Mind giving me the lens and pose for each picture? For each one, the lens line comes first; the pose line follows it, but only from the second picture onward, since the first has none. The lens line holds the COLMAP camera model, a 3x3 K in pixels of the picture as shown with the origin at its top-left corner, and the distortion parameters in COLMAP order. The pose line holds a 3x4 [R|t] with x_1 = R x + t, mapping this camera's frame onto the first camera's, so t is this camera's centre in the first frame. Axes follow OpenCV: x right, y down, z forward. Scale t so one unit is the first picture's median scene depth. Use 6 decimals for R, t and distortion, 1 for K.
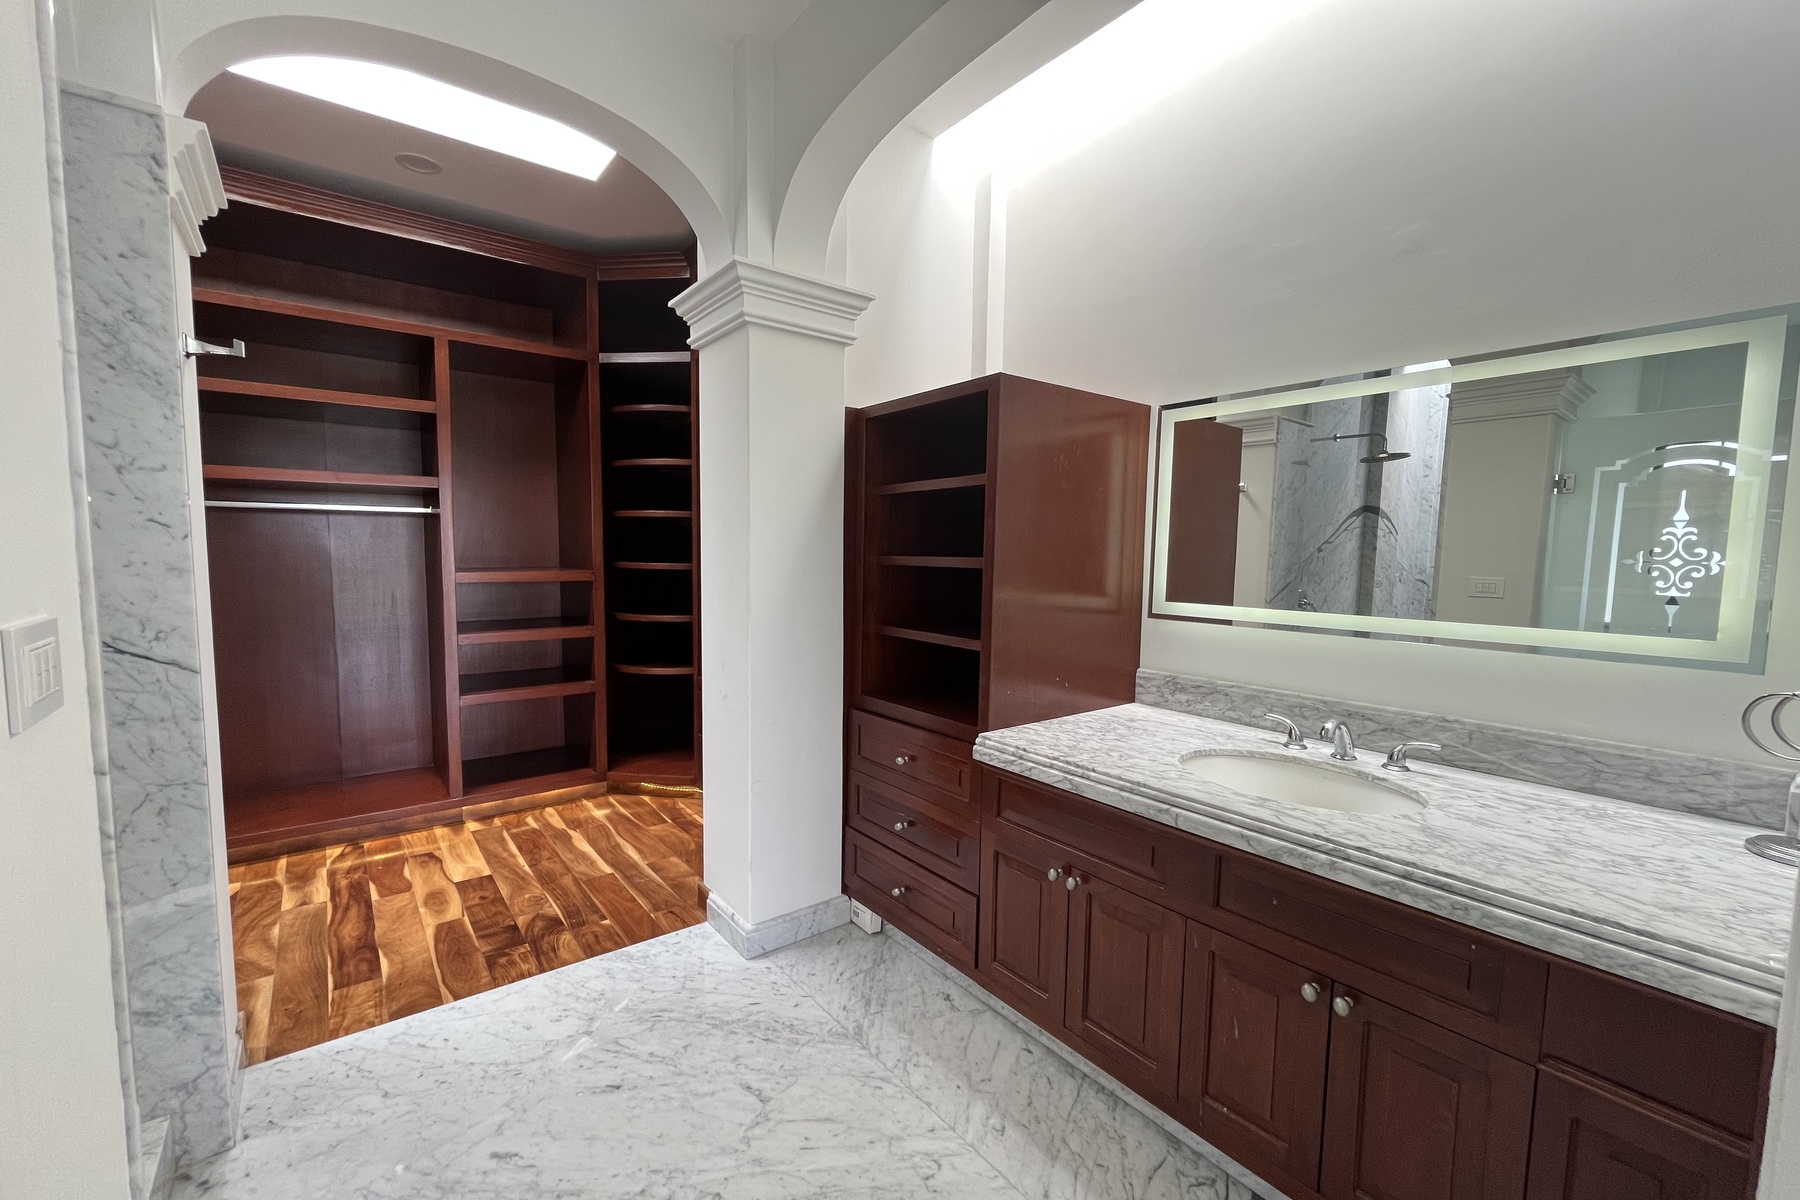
lens RADIAL K [[733.3, 0, 898.6], [0, 733.3, 601.3], [0, 0, 1]] dist [-0.001481, 0.000599]
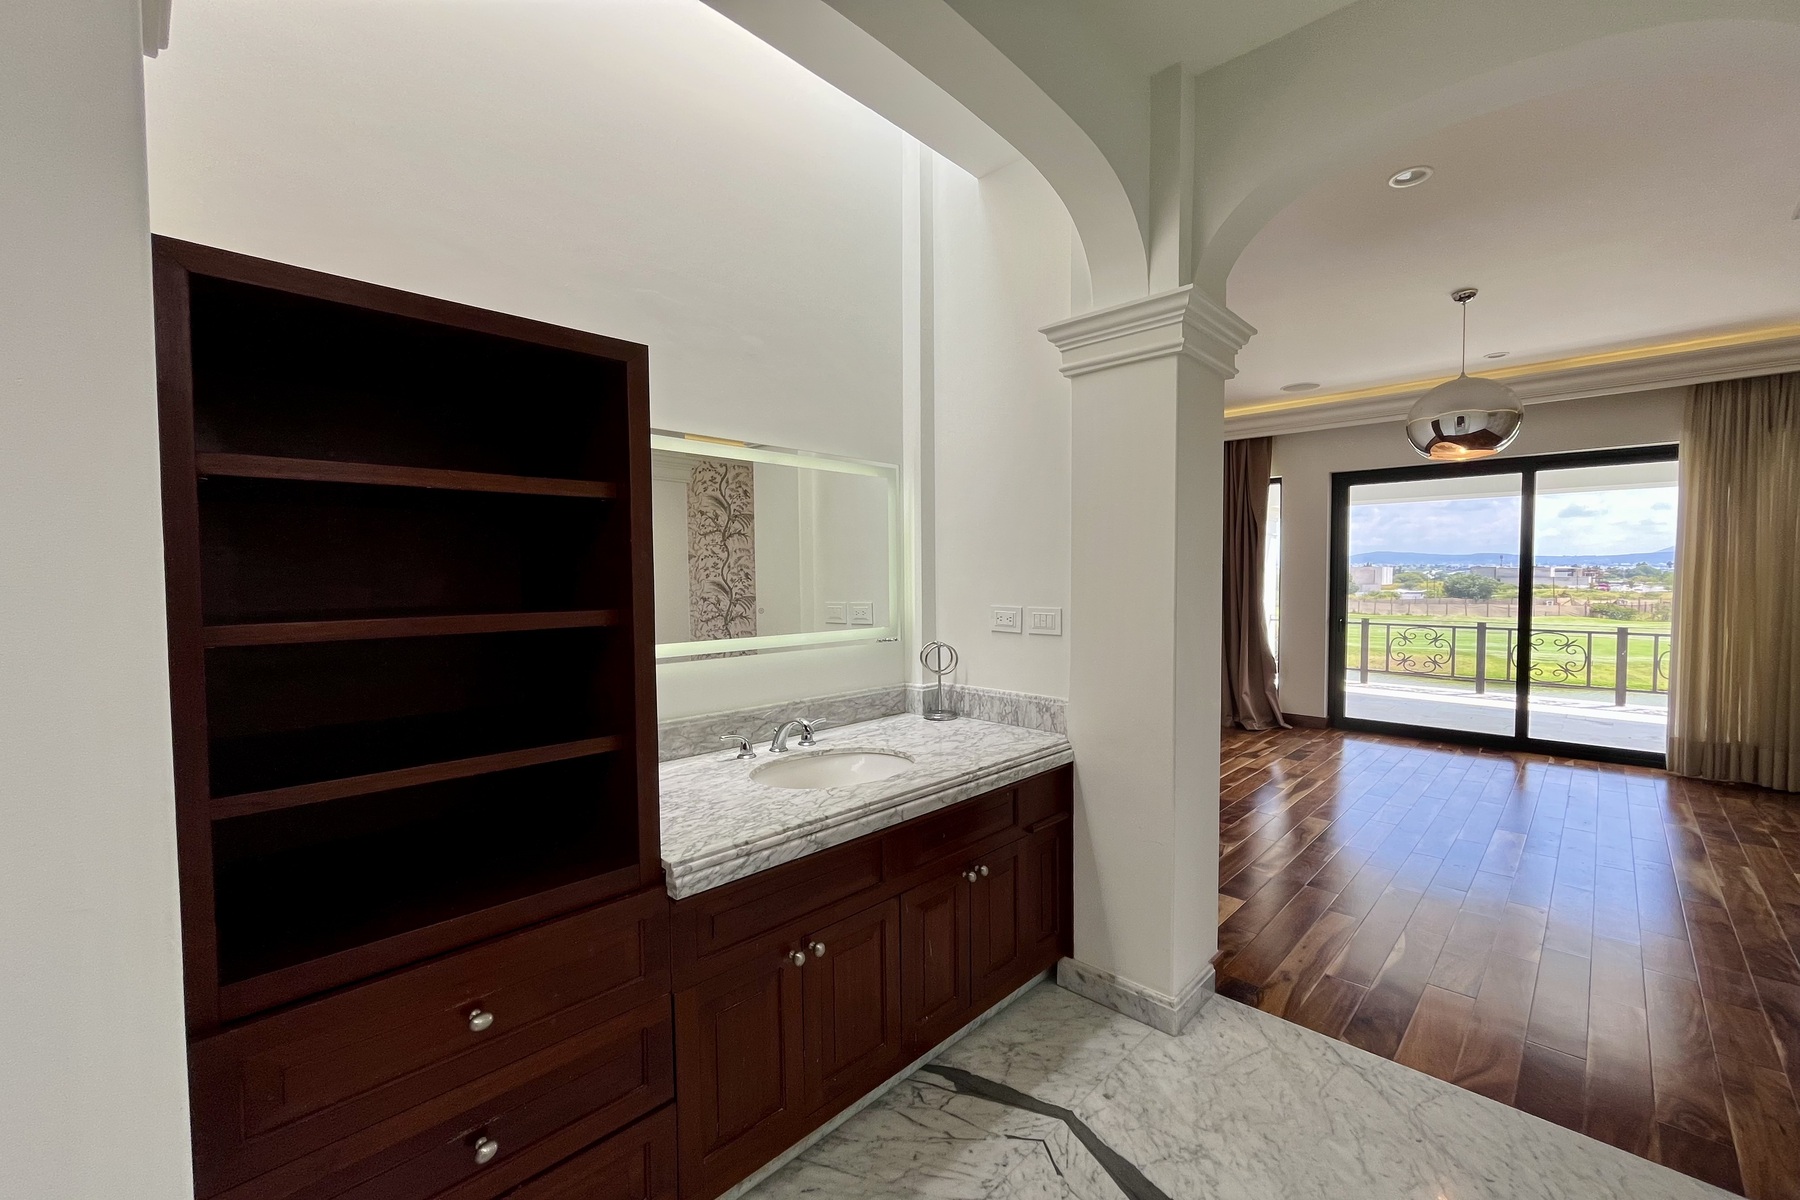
lens RADIAL K [[733.3, 0, 899.2], [0, 733.3, 597.5], [0, 0, 1]] dist [-0.001481, 0.000599]
pose [[-0.137157, -0.042266, 0.989647, -0.687011], [0.073950, 0.995864, 0.052781, -0.103115], [-0.987785, 0.080423, -0.133464, 0.995486]]
